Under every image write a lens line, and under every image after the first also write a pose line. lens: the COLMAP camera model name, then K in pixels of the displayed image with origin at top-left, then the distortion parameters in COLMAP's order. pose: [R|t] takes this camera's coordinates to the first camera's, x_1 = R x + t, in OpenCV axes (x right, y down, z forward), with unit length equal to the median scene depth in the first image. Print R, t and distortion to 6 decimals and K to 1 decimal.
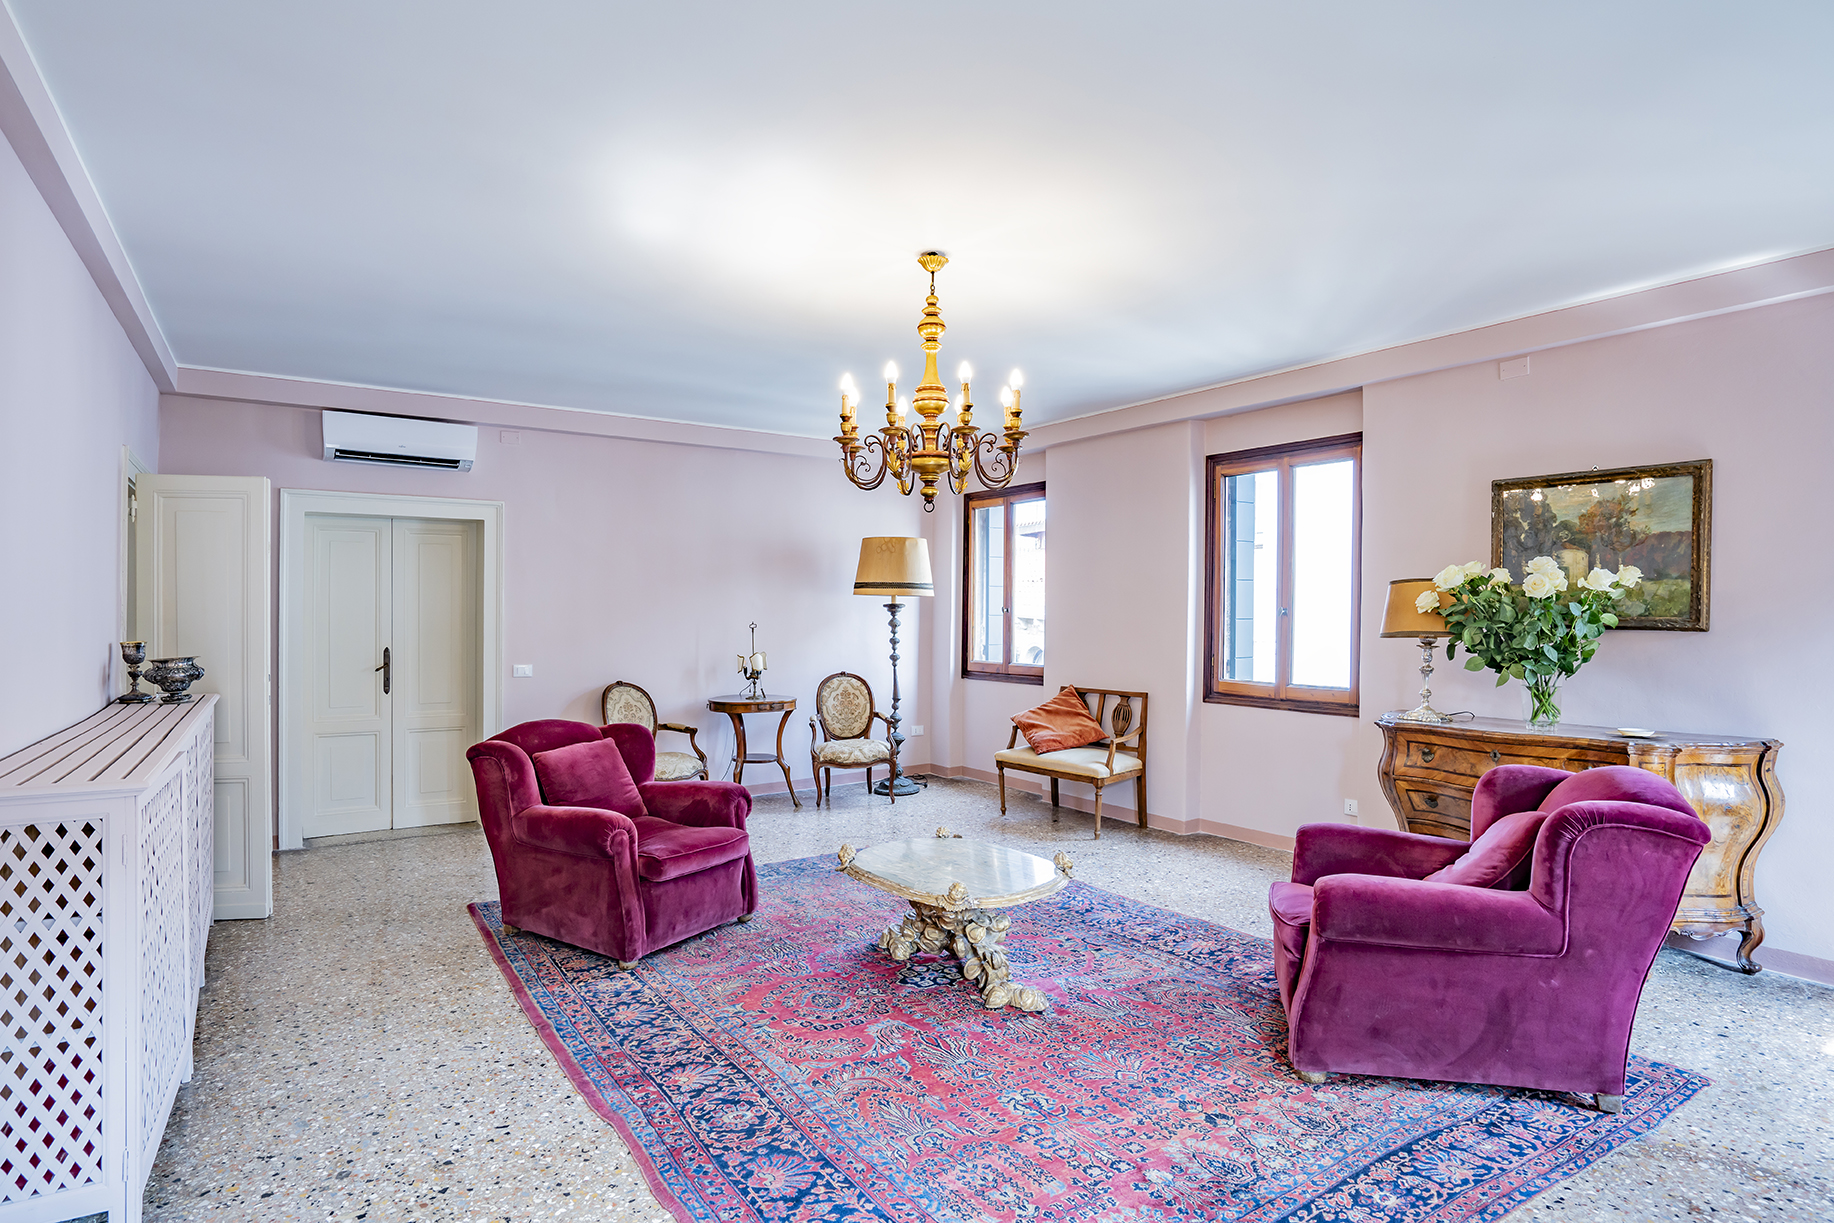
lens RADIAL K [[992.4, 0, 874.2], [0, 992.4, 617.5], [0, 0, 1]] dist [-0.017551, 0.001707]
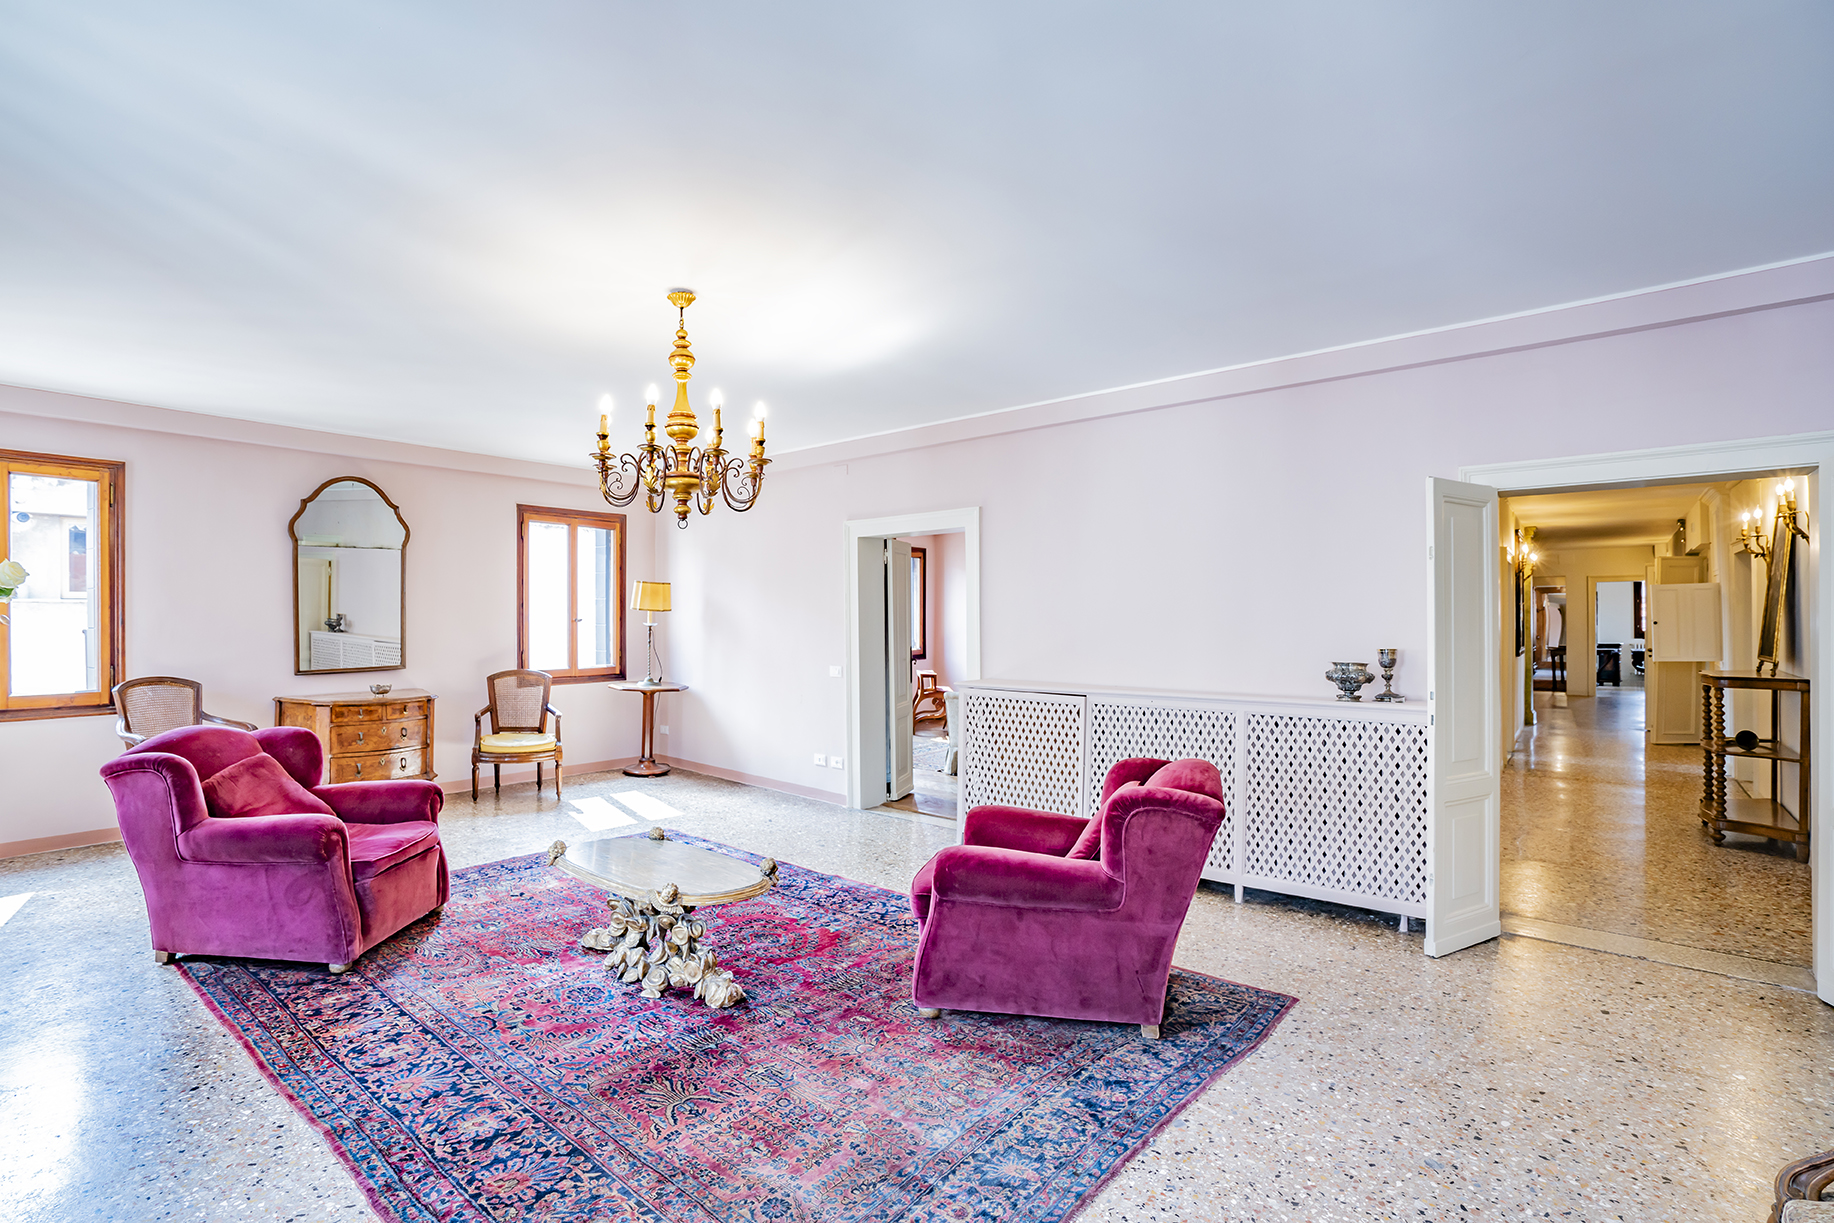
lens RADIAL K [[872.2, 0, 875.5], [0, 872.2, 618.4], [0, 0, 1]] dist [-0.036926, 0.000148]
pose [[-0.952692, -0.003777, -0.303913, 0.110790], [-0.003575, 0.999993, -0.001219, -0.006485], [0.303916, -0.000075, -0.952699, 1.515892]]
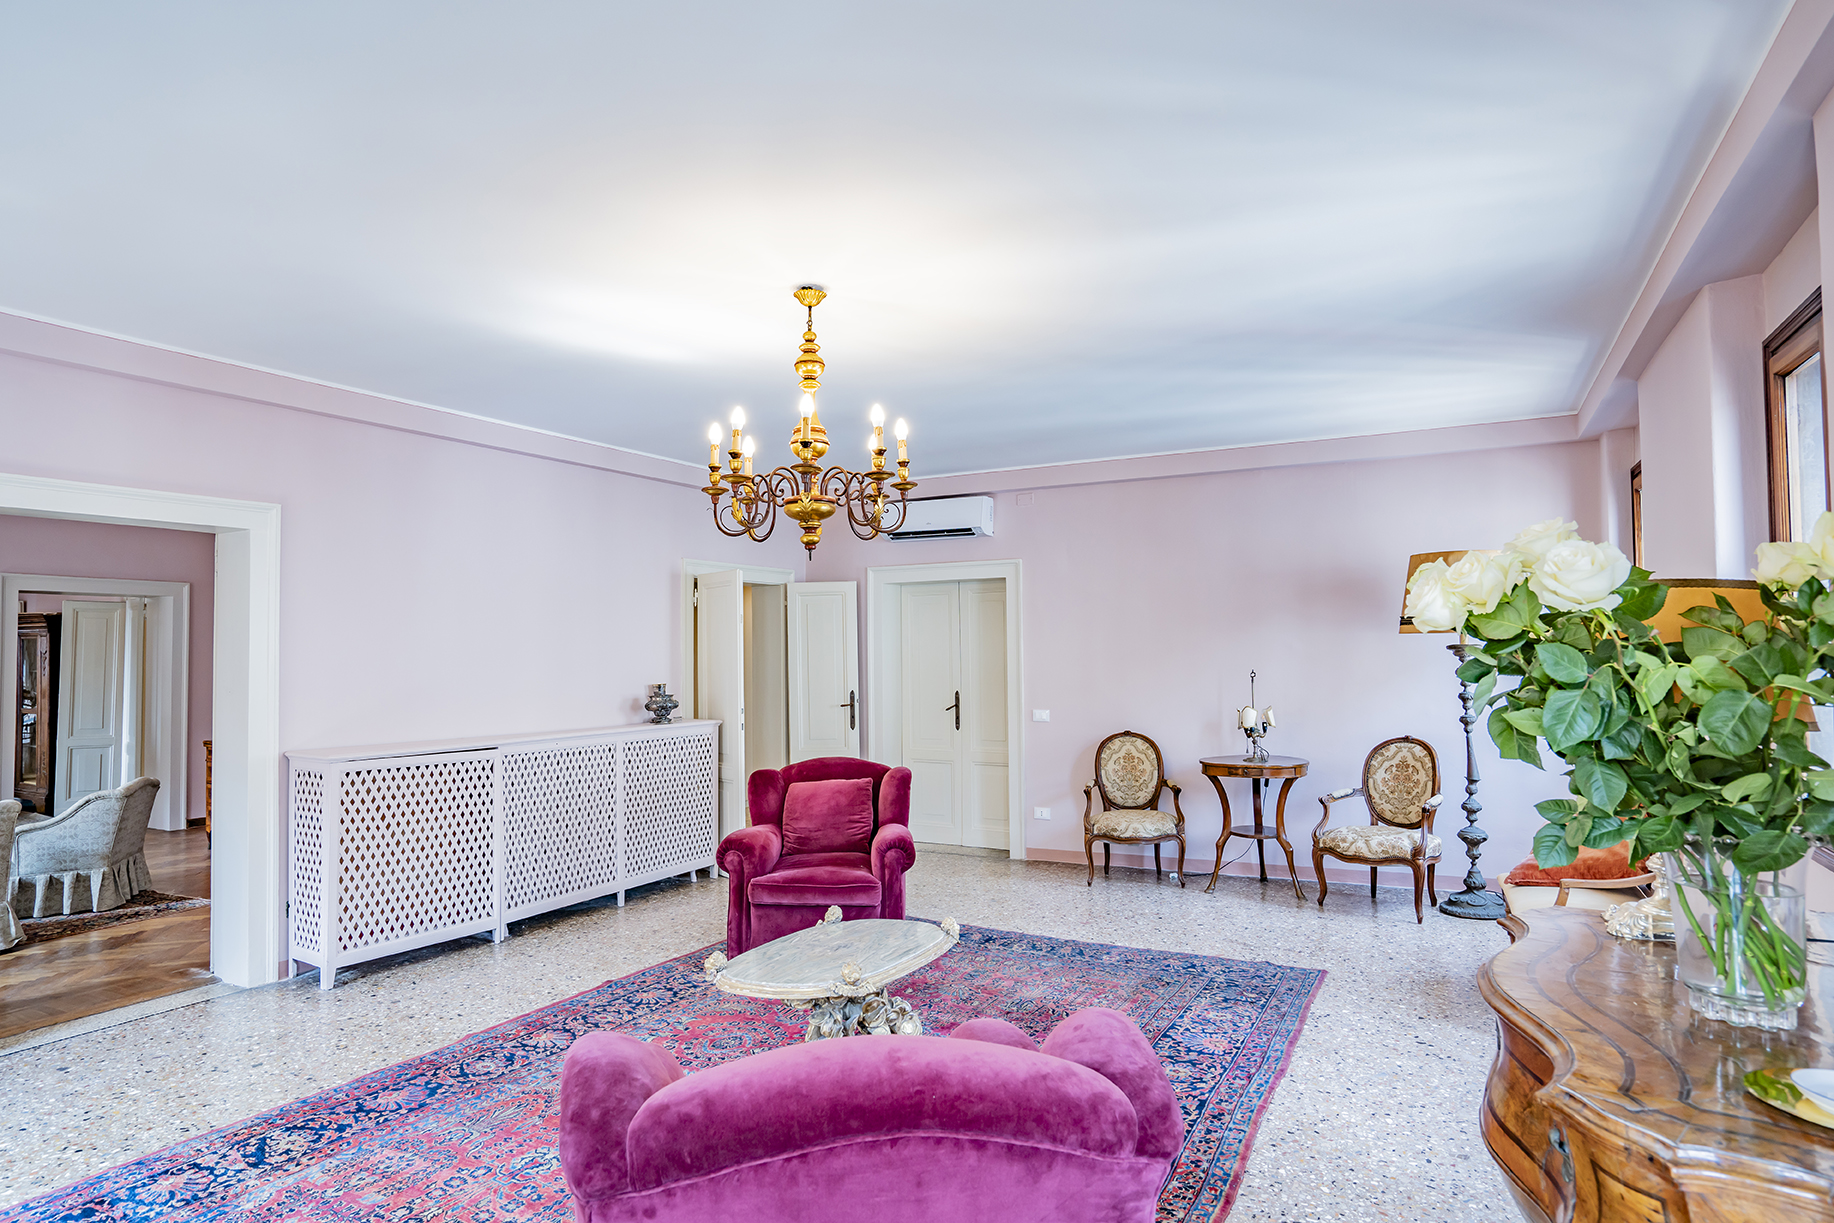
lens RADIAL K [[992.4, 0, 874.2], [0, 992.4, 617.5], [0, 0, 1]] dist [-0.017551, 0.001707]
pose [[0.463244, -0.042693, -0.885202, 0.703021], [0.008450, 0.999006, -0.043760, -0.008033], [0.886190, 0.012791, 0.463145, 0.477307]]
